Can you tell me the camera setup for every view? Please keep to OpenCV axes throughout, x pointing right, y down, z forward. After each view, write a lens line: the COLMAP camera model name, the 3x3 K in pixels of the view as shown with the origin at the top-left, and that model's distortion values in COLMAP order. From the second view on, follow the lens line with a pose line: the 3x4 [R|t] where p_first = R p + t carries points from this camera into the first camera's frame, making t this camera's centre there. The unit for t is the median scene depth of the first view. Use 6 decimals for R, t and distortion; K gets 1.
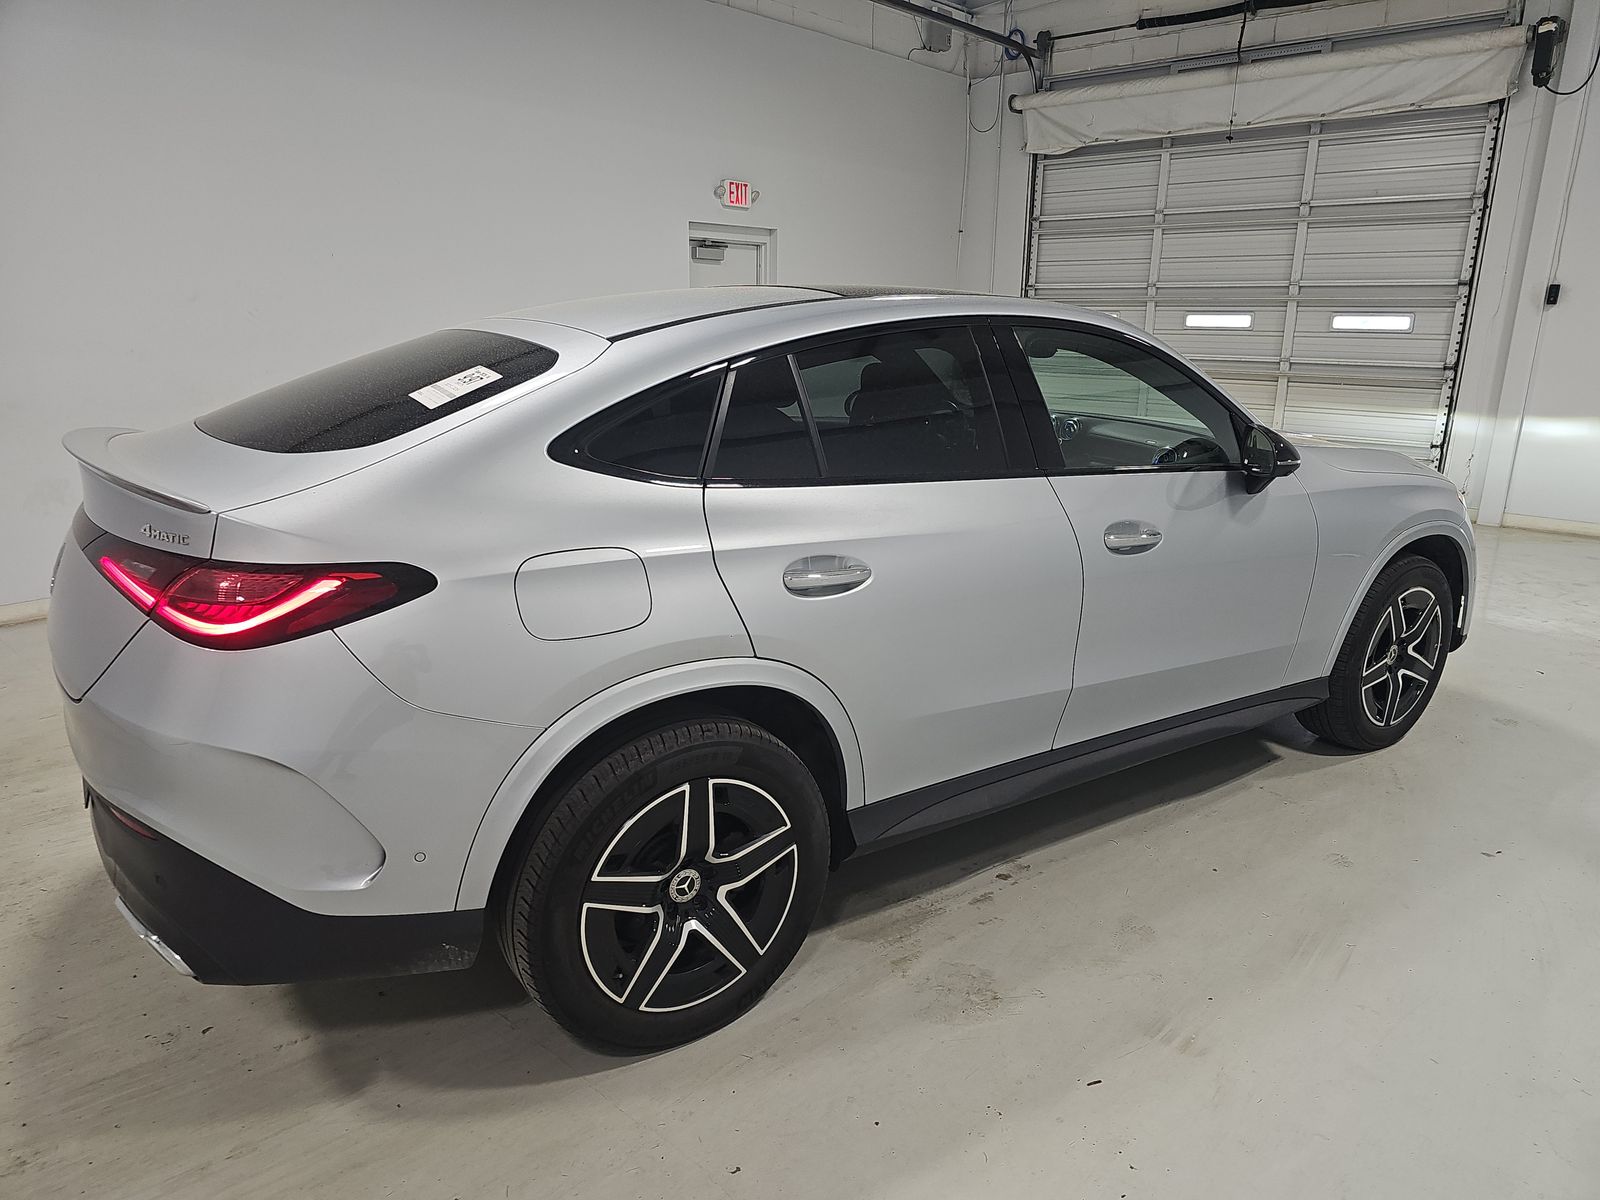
lens RADIAL K [[1068.9, 0, 801.8], [0, 1068.9, 600.1], [0, 0, 1]] dist [0.013222, 0.001718]
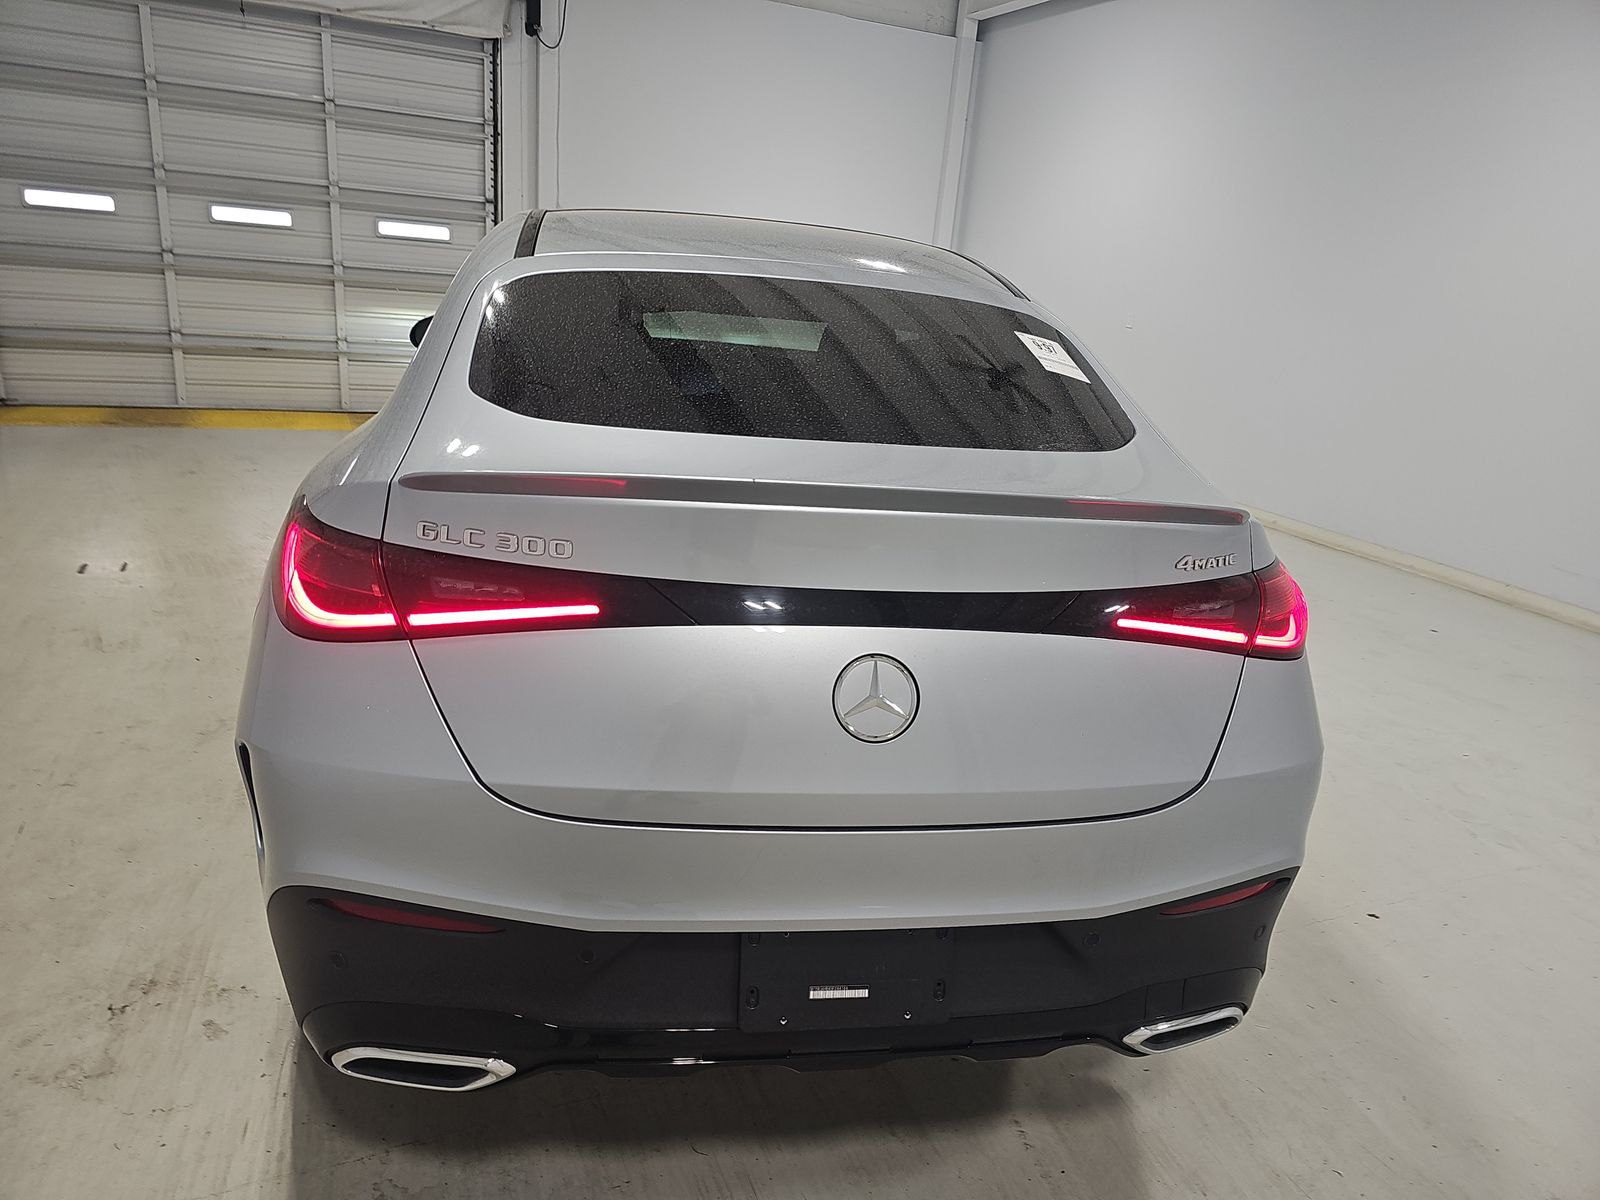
lens RADIAL K [[1068.9, 0, 802.6], [0, 1068.9, 602.4], [0, 0, 1]] dist [0.013222, 0.001718]
pose [[0.444815, -0.246535, 0.861023, -0.319512], [0.157727, 0.967906, 0.195655, -0.053202], [-0.881625, 0.048776, 0.469424, 0.195280]]
